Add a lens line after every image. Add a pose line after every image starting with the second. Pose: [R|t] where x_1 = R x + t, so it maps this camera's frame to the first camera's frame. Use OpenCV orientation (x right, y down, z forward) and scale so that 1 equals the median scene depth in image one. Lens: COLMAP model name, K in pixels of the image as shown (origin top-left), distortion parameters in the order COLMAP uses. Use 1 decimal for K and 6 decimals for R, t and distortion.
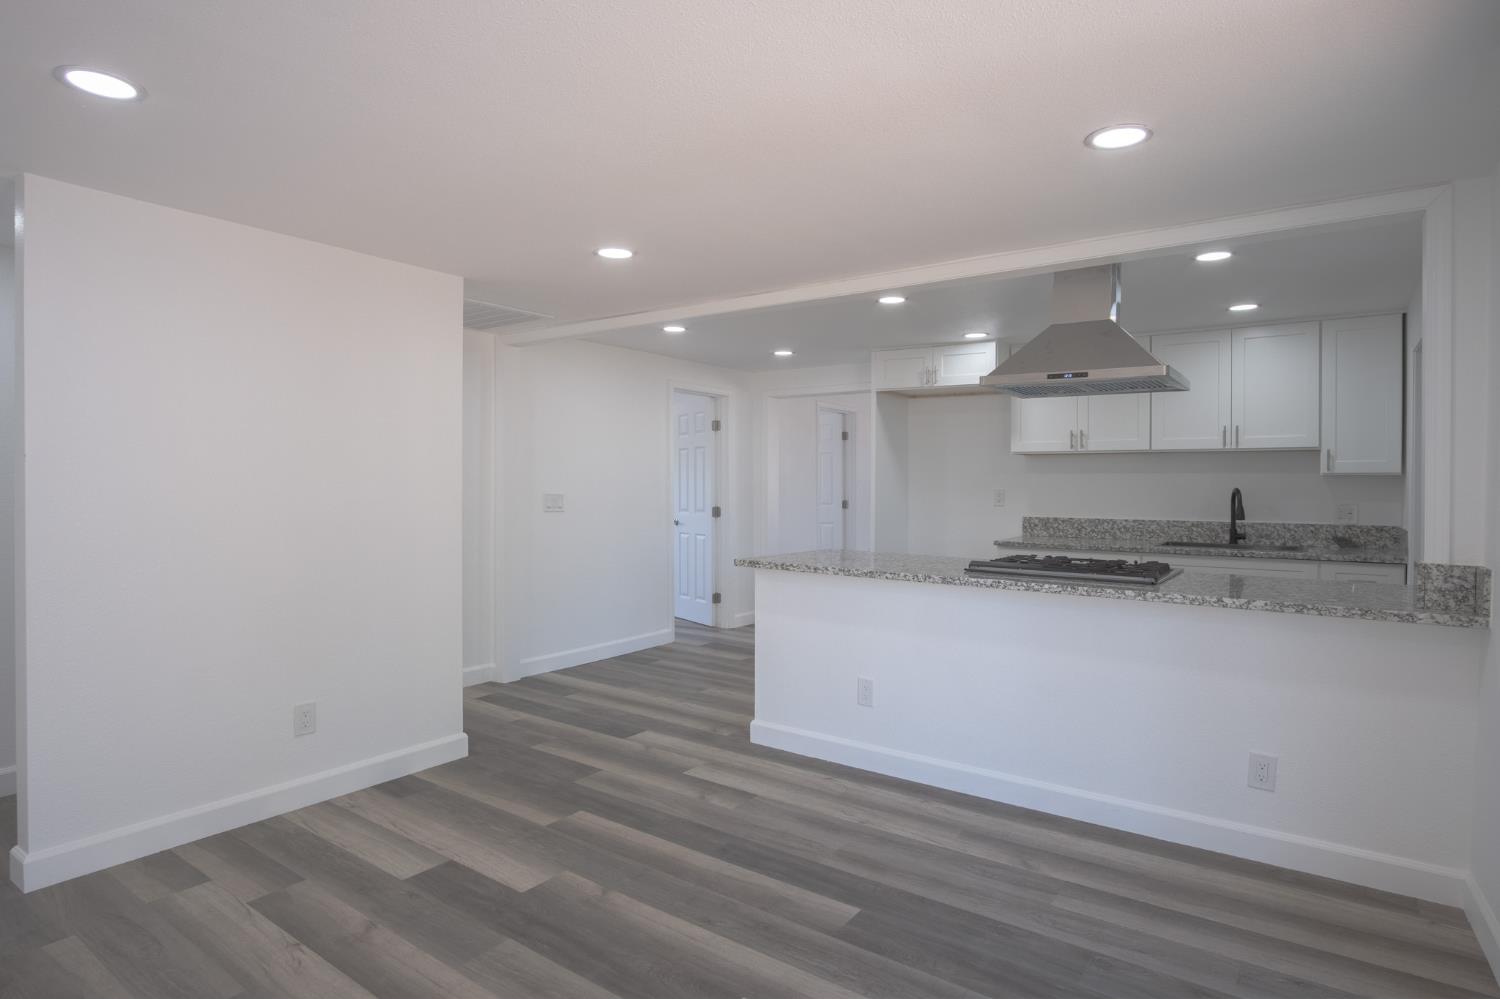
lens RADIAL K [[803.4, 0, 757.8], [0, 803.4, 487.5], [0, 0, 1]] dist [-0.033953, 0.009030]
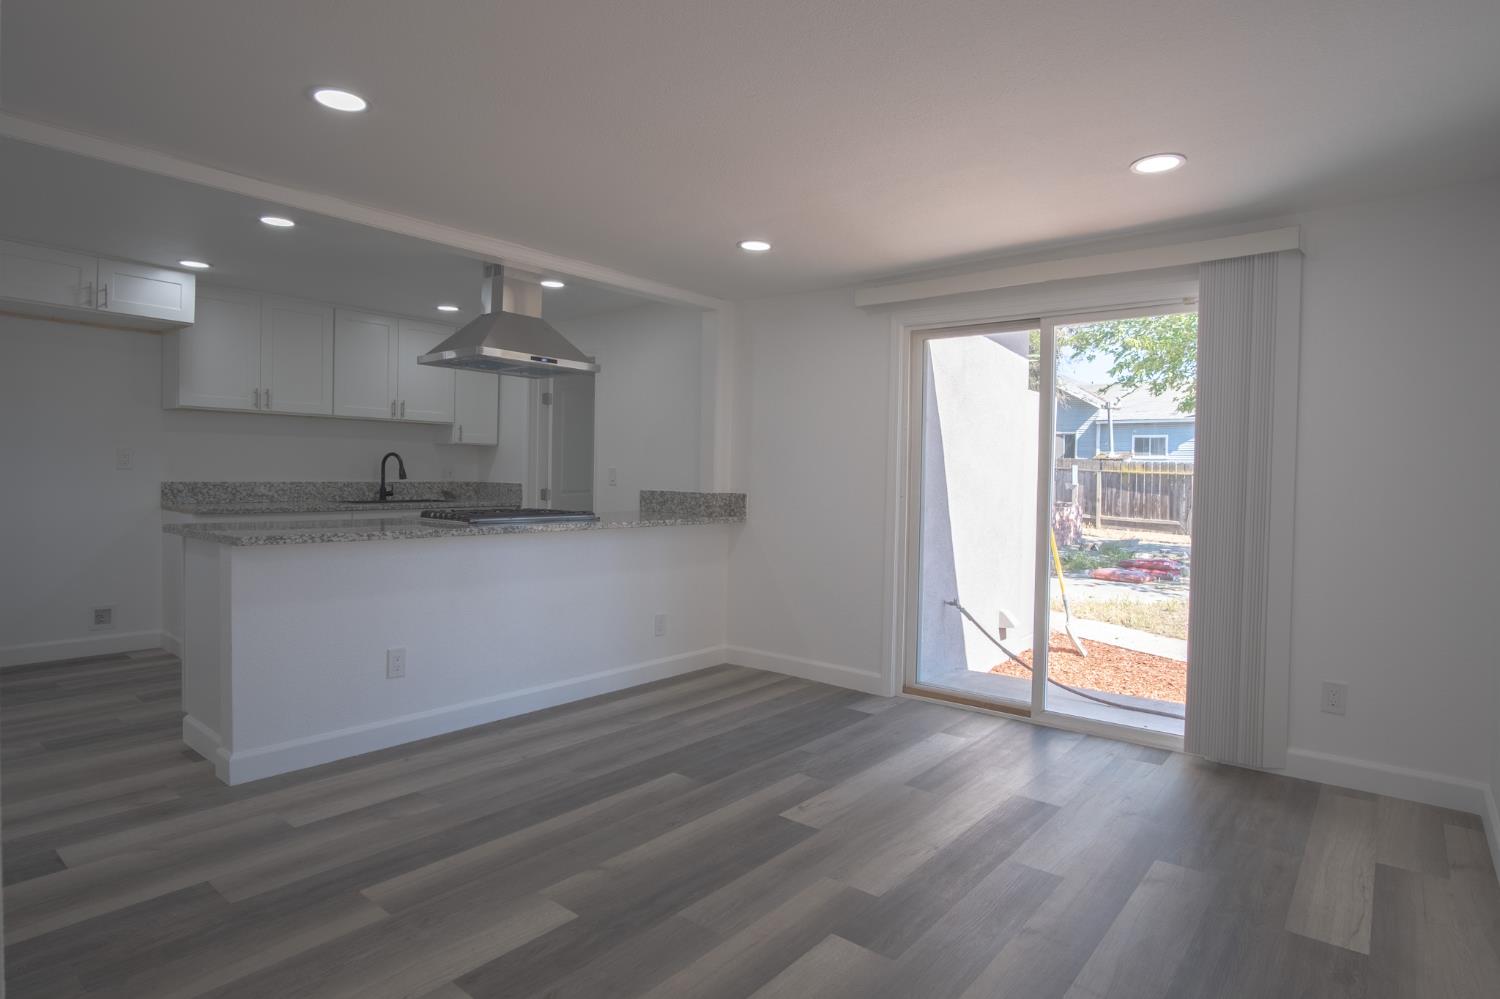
lens RADIAL K [[803.4, 0, 759.2], [0, 803.4, 491.5], [0, 0, 1]] dist [-0.033953, 0.009030]
pose [[0.064238, -0.029118, 0.997510, -0.550338], [-0.014007, 0.999449, 0.030077, 0.015342], [-0.997836, -0.015904, 0.063795, 0.376892]]
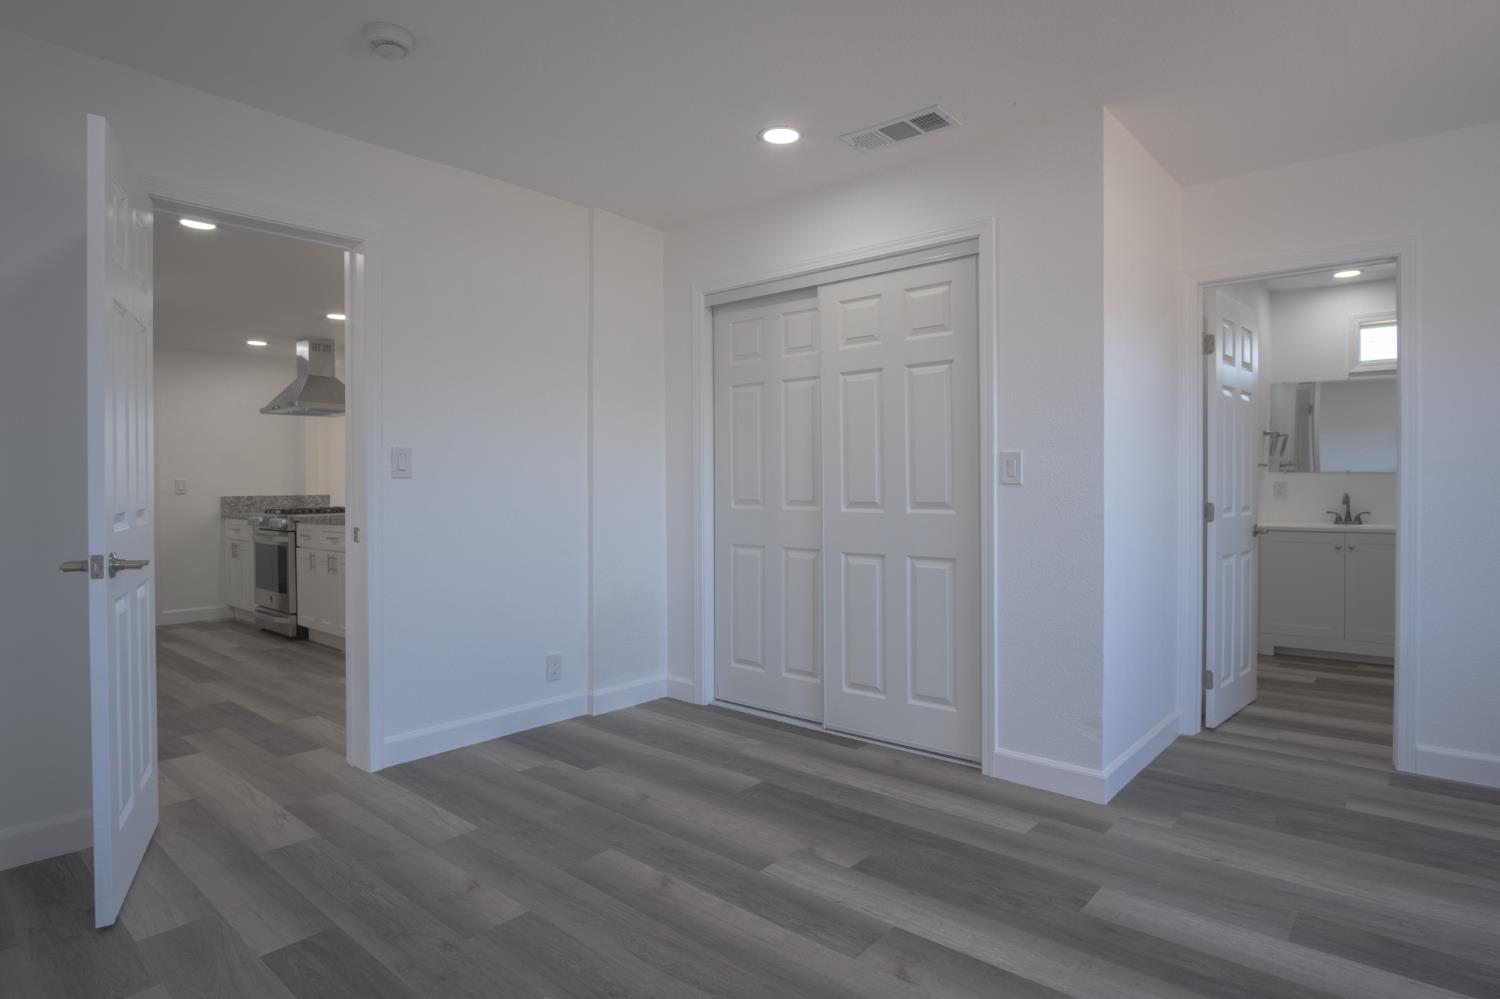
lens RADIAL K [[803.4, 0, 757.0], [0, 803.4, 495.2], [0, 0, 1]] dist [-0.033953, 0.009030]
pose [[-0.996247, -0.002999, 0.086503, -0.517469], [-0.001519, 0.999851, 0.017174, 0.021353], [-0.086542, 0.016978, -0.996104, 1.894349]]
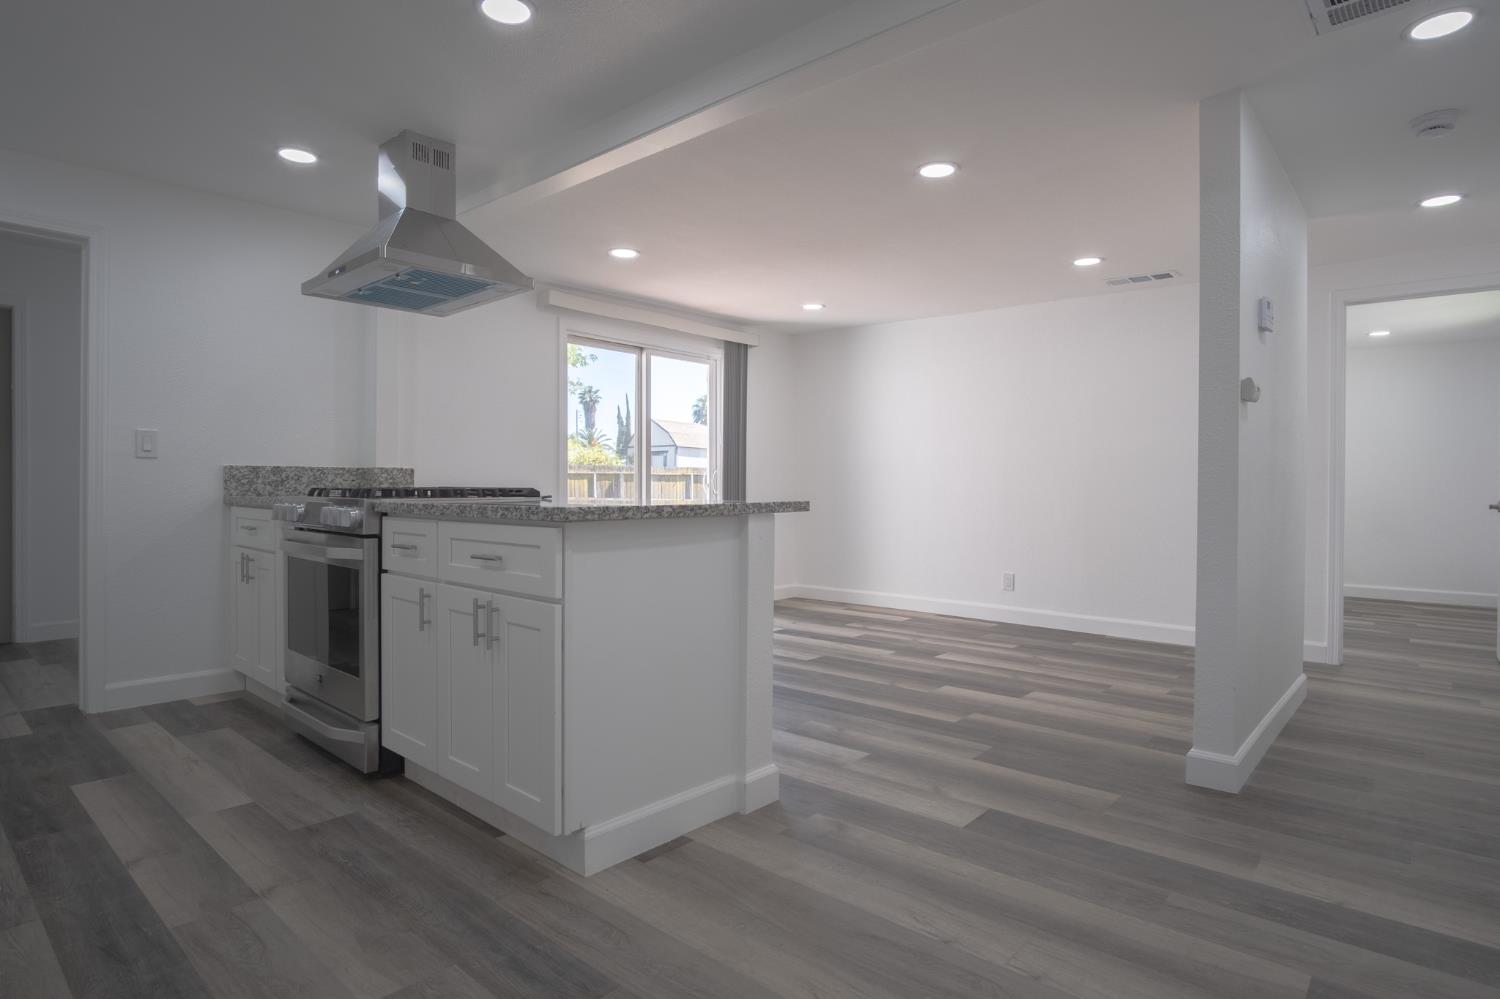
lens RADIAL K [[803.4, 0, 758.4], [0, 803.4, 489.7], [0, 0, 1]] dist [-0.033953, 0.009030]
pose [[-0.994291, -0.015360, 0.105587, -0.044576], [-0.014303, 0.999840, 0.010762, 0.055961], [-0.105735, 0.009191, -0.994352, 1.285720]]
